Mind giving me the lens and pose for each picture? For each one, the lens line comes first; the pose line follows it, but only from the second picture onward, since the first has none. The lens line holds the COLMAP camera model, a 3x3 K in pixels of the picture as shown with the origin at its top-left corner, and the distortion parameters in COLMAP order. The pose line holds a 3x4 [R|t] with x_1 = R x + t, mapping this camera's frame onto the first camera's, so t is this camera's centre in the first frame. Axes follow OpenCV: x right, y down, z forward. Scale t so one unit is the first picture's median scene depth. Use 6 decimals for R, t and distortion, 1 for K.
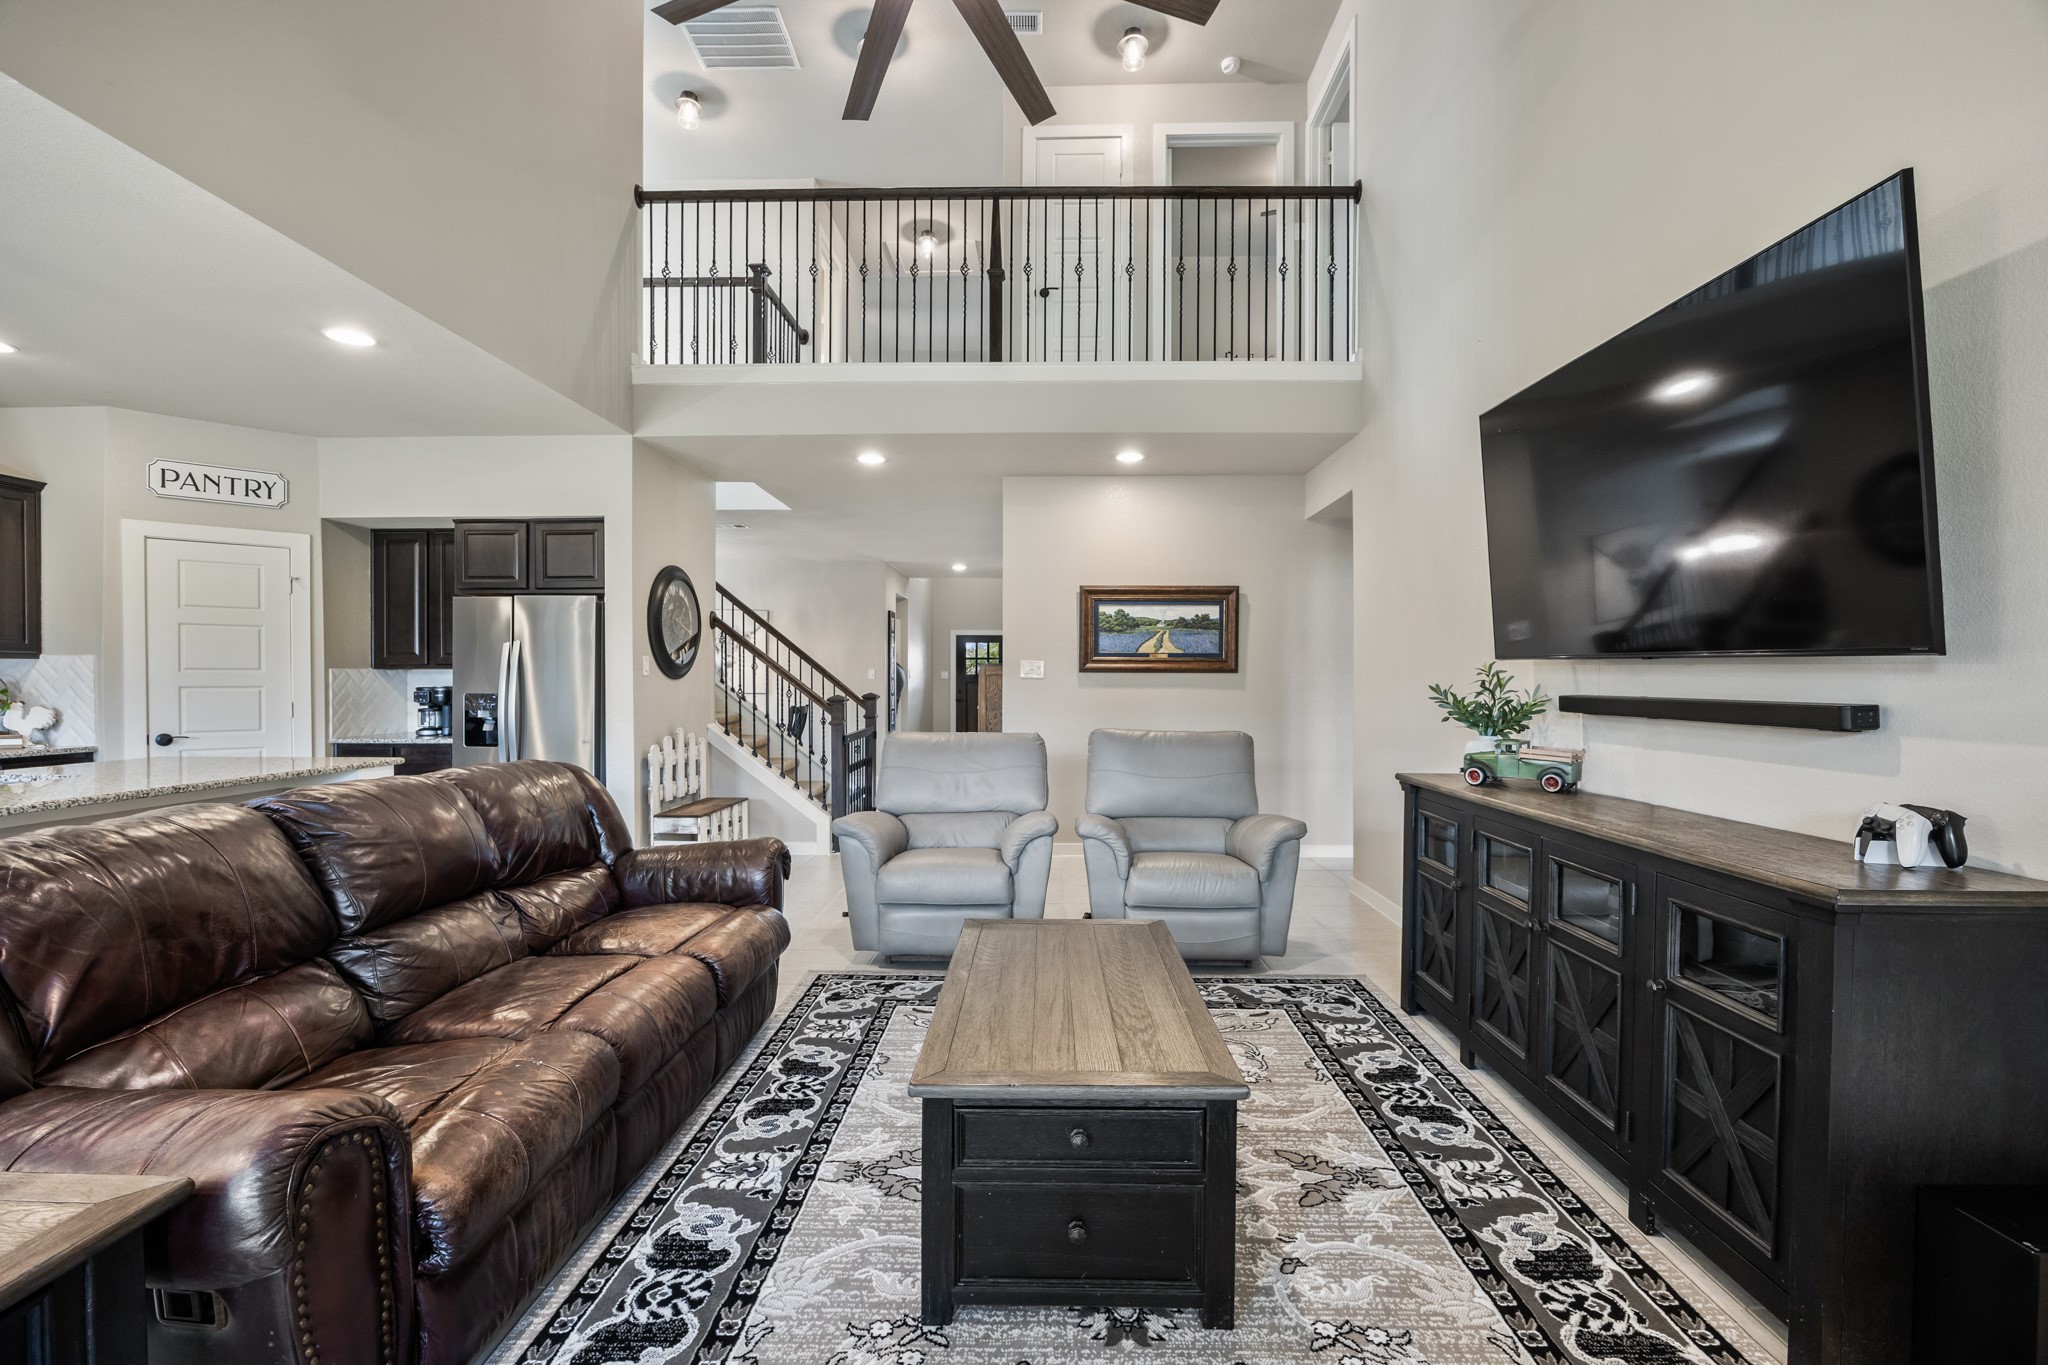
lens RADIAL K [[841.1, 0, 1038.5], [0, 841.1, 687.3], [0, 0, 1]] dist [-0.021933, 0.000097]
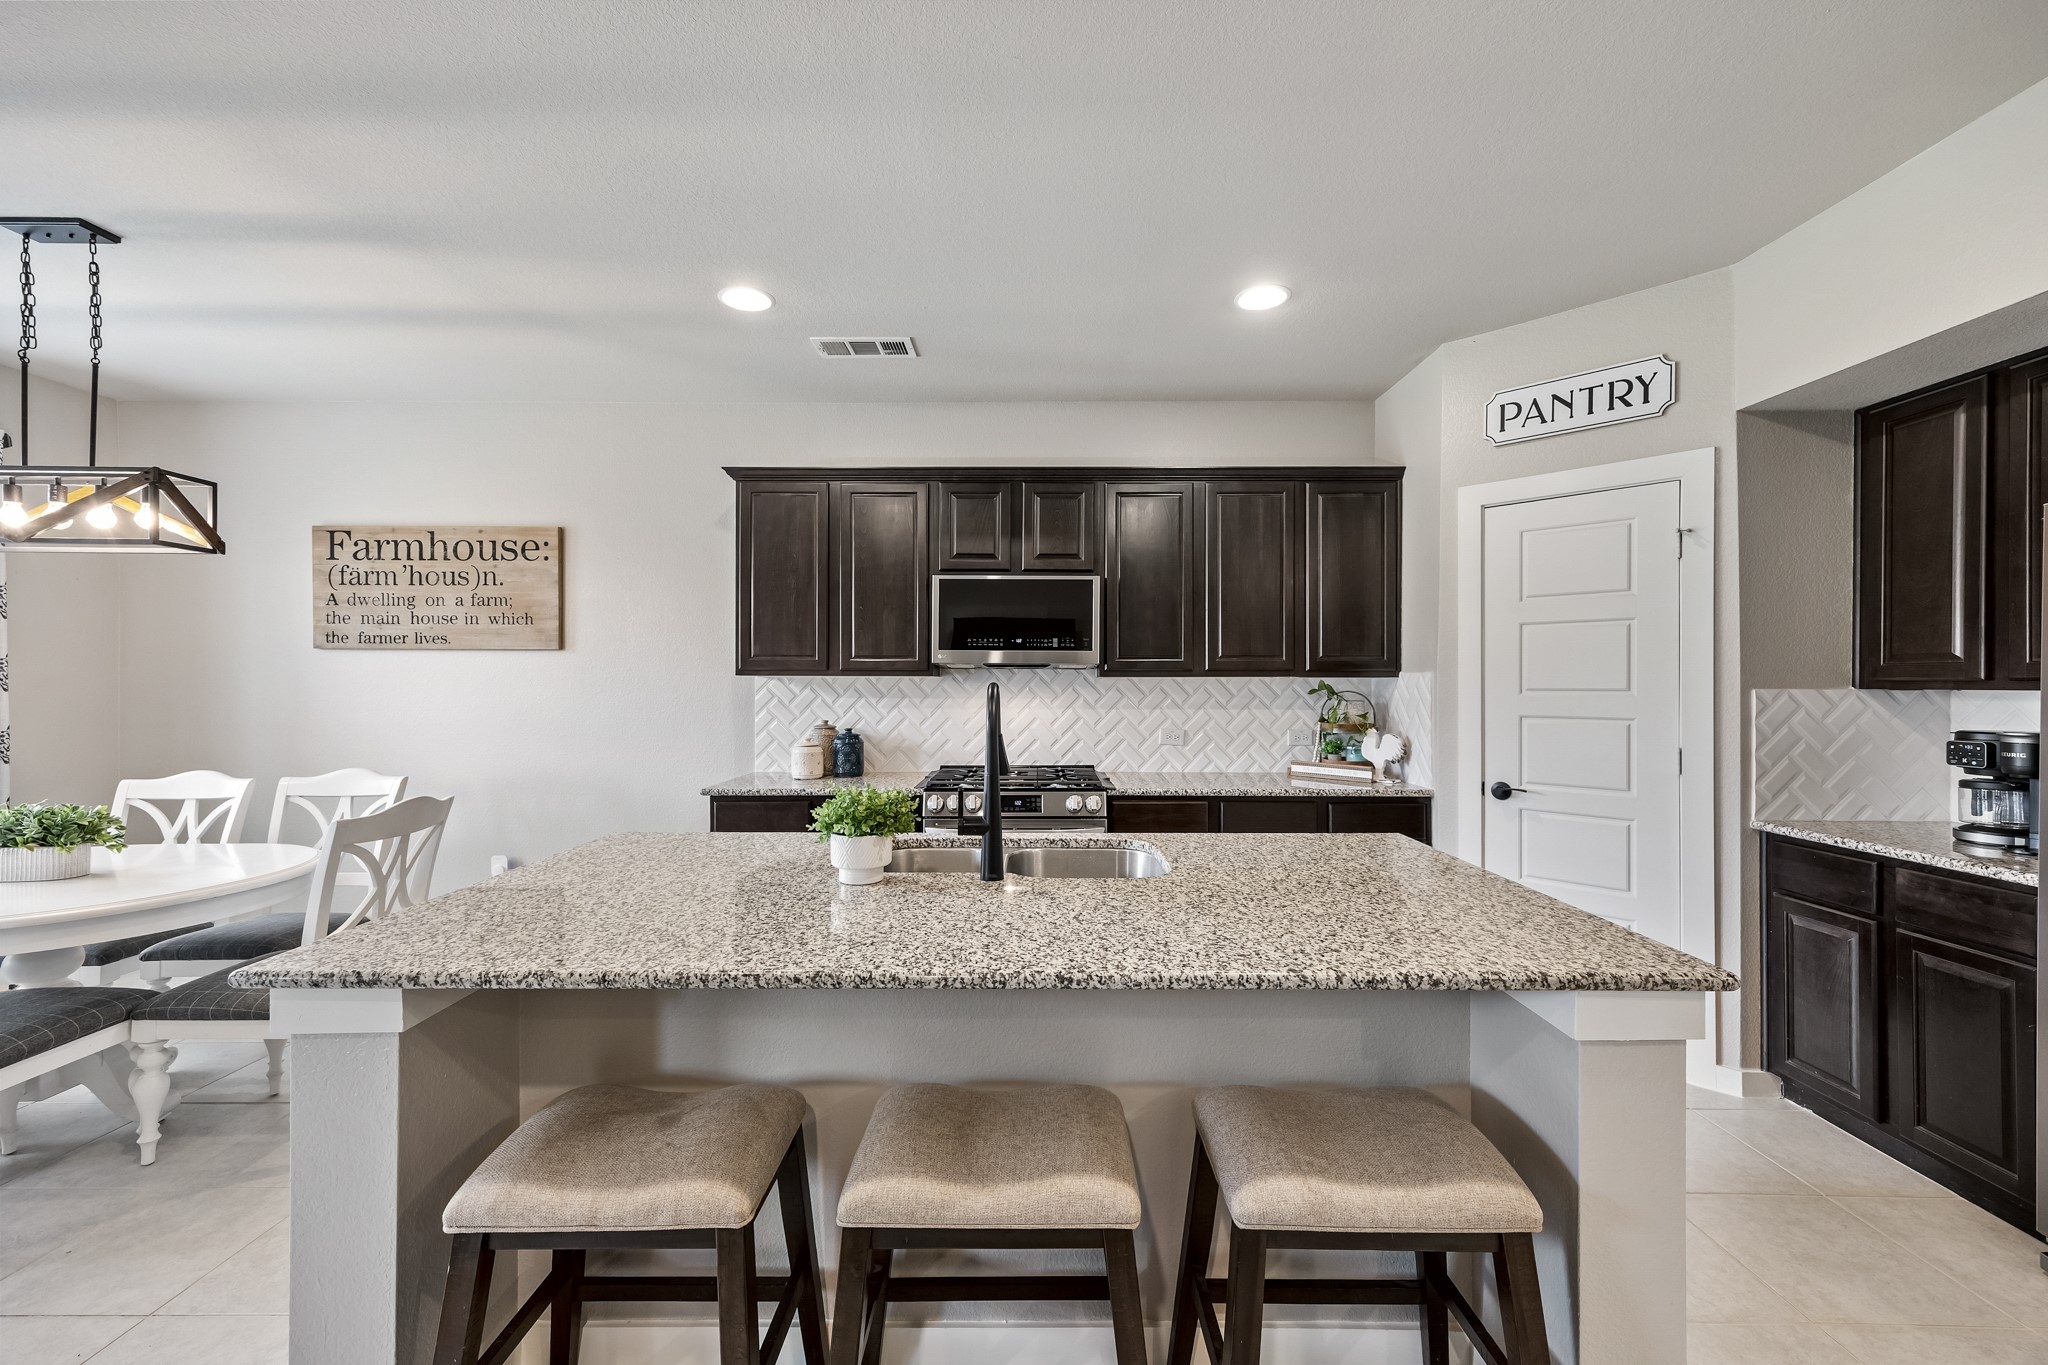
lens RADIAL K [[830.7, 0, 1032.1], [0, 830.7, 681.5], [0, 0, 1]] dist [0.009227, -0.000811]
pose [[0.011541, 0.000081, -0.999933, -0.372671], [-0.009580, 0.999954, -0.000029, -0.026889], [0.999888, 0.009580, 0.011542, 0.611779]]
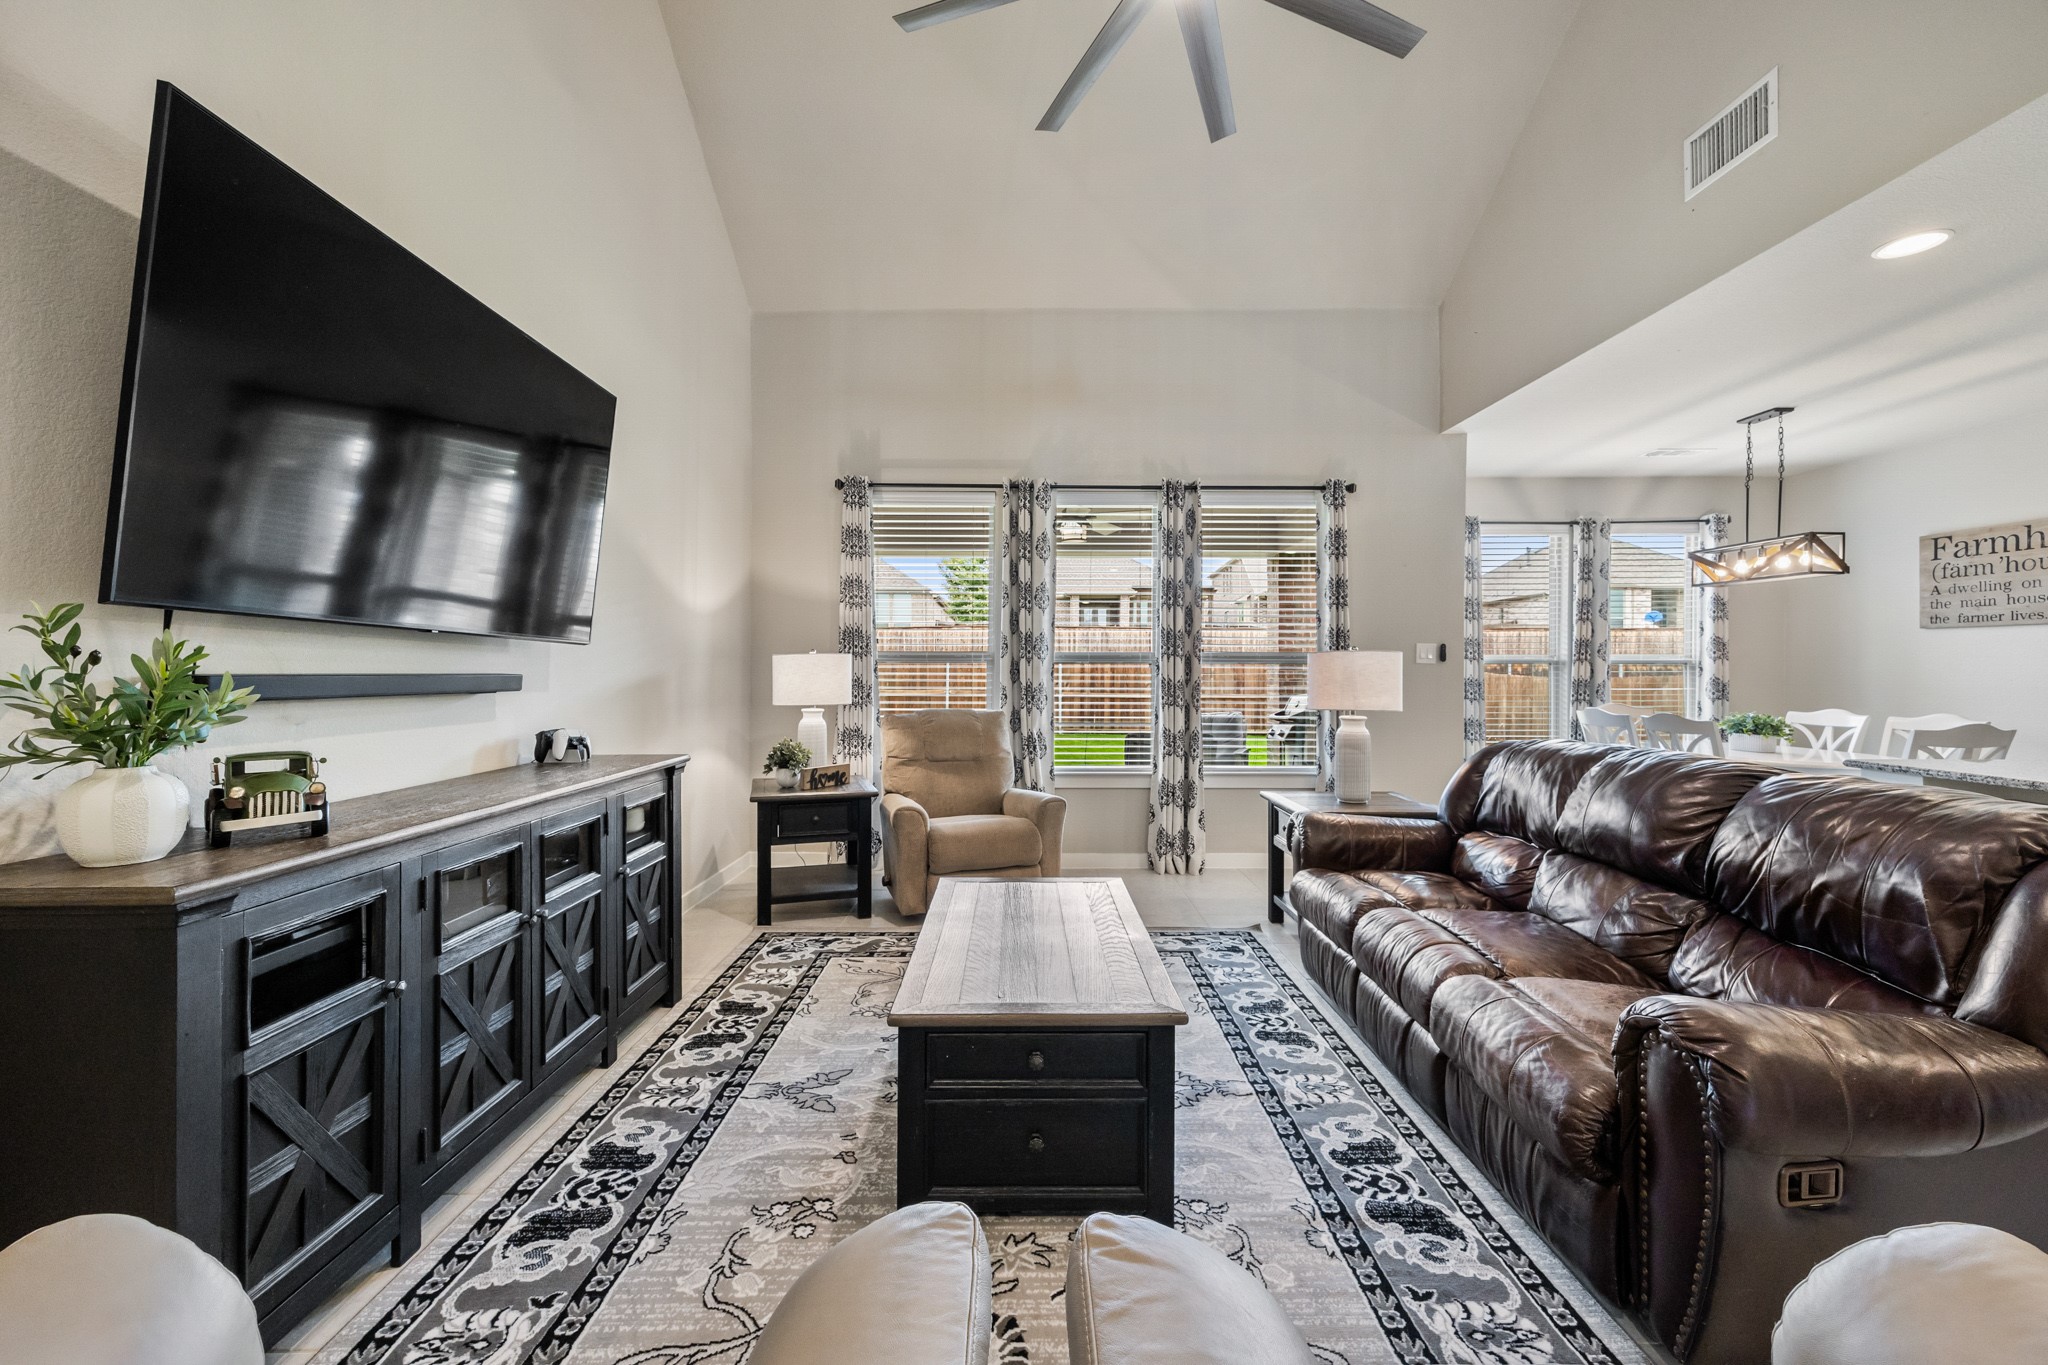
lens RADIAL K [[817.7, 0, 1030.0], [0, 817.7, 671.1], [0, 0, 1]] dist [0.004625, -0.000096]
pose [[-0.999784, -0.003778, -0.020415, 0.031936], [-0.004033, 0.999914, 0.012472, -0.002702], [0.020366, 0.012551, -0.999714, 1.014874]]
